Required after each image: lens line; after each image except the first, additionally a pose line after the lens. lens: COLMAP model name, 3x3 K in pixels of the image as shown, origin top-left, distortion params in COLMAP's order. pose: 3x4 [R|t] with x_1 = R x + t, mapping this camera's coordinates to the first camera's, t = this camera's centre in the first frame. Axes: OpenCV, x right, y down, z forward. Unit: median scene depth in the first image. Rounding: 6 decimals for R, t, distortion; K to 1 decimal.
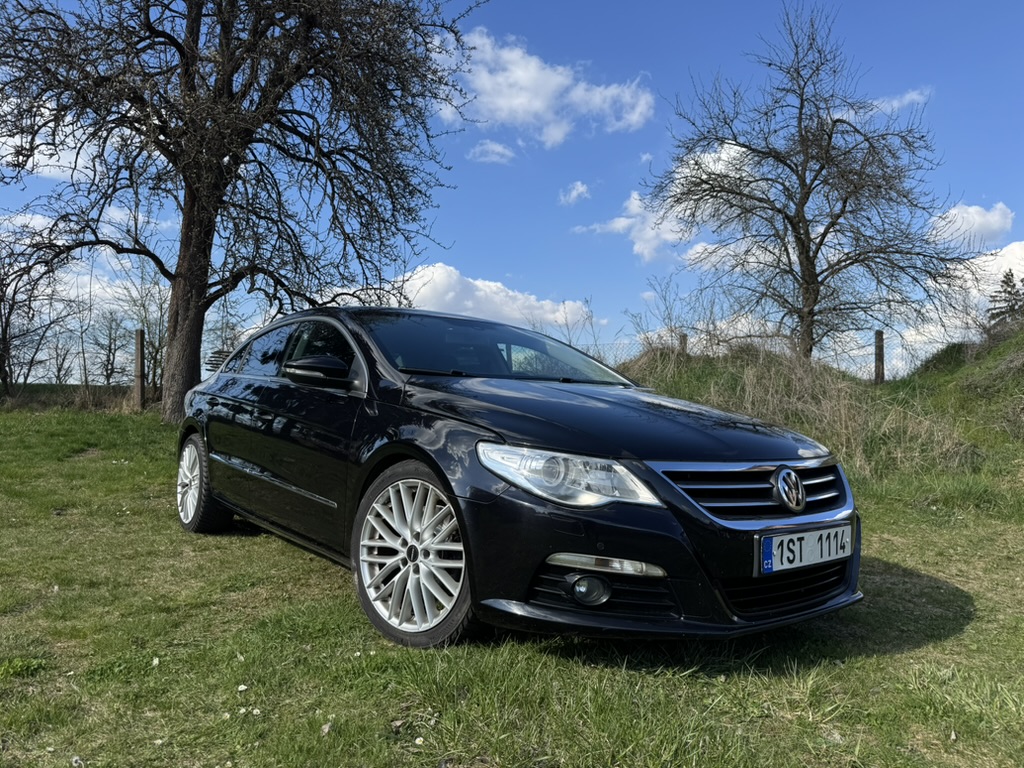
lens RADIAL K [[718.7, 0, 512.3], [0, 718.7, 382.7], [0, 0, 1]] dist [0.040791, -0.042695]
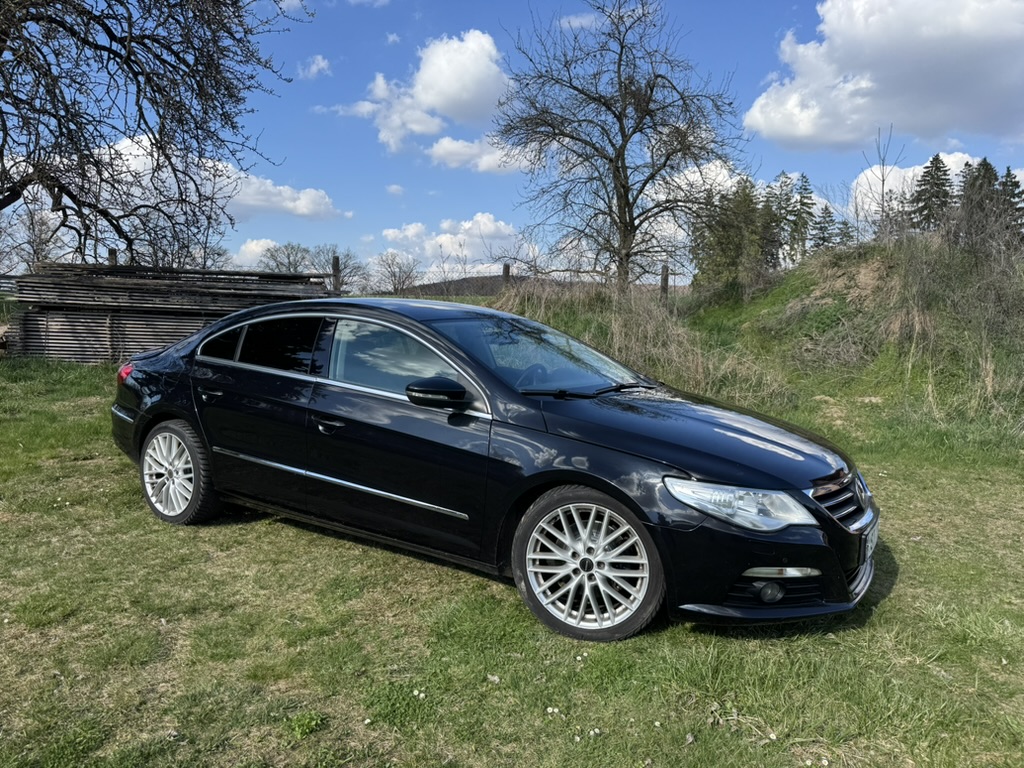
lens RADIAL K [[719.1, 0, 512.0], [0, 719.1, 384.0], [0, 0, 1]] dist [0.061973, -0.096485]
pose [[0.939947, -0.028412, 0.340136, -0.374749], [-0.021113, 0.989781, 0.141023, -0.129762], [-0.340667, -0.139735, 0.929742, -0.015892]]
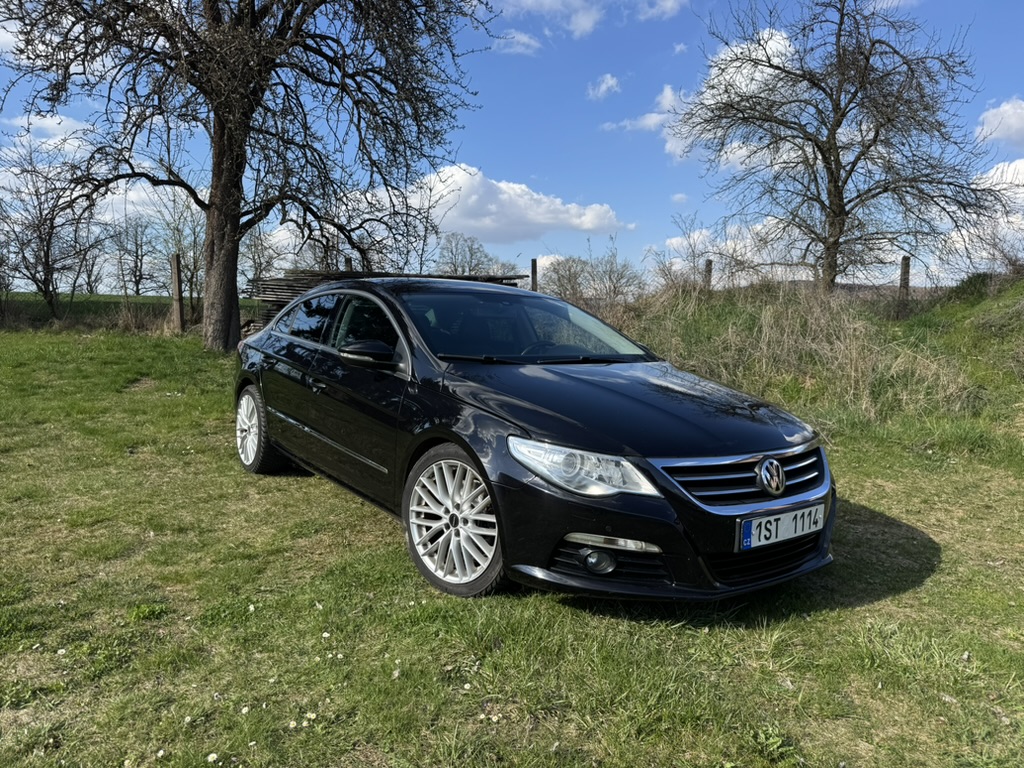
lens RADIAL K [[715.7, 0, 513.6], [0, 715.7, 387.8], [0, 0, 1]] dist [0.076368, -0.101298]
pose [[0.999487, 0.008793, -0.030802, -0.001950], [-0.004496, 0.990576, 0.136890, -0.085145], [0.031715, -0.136681, 0.990107, -0.089566]]
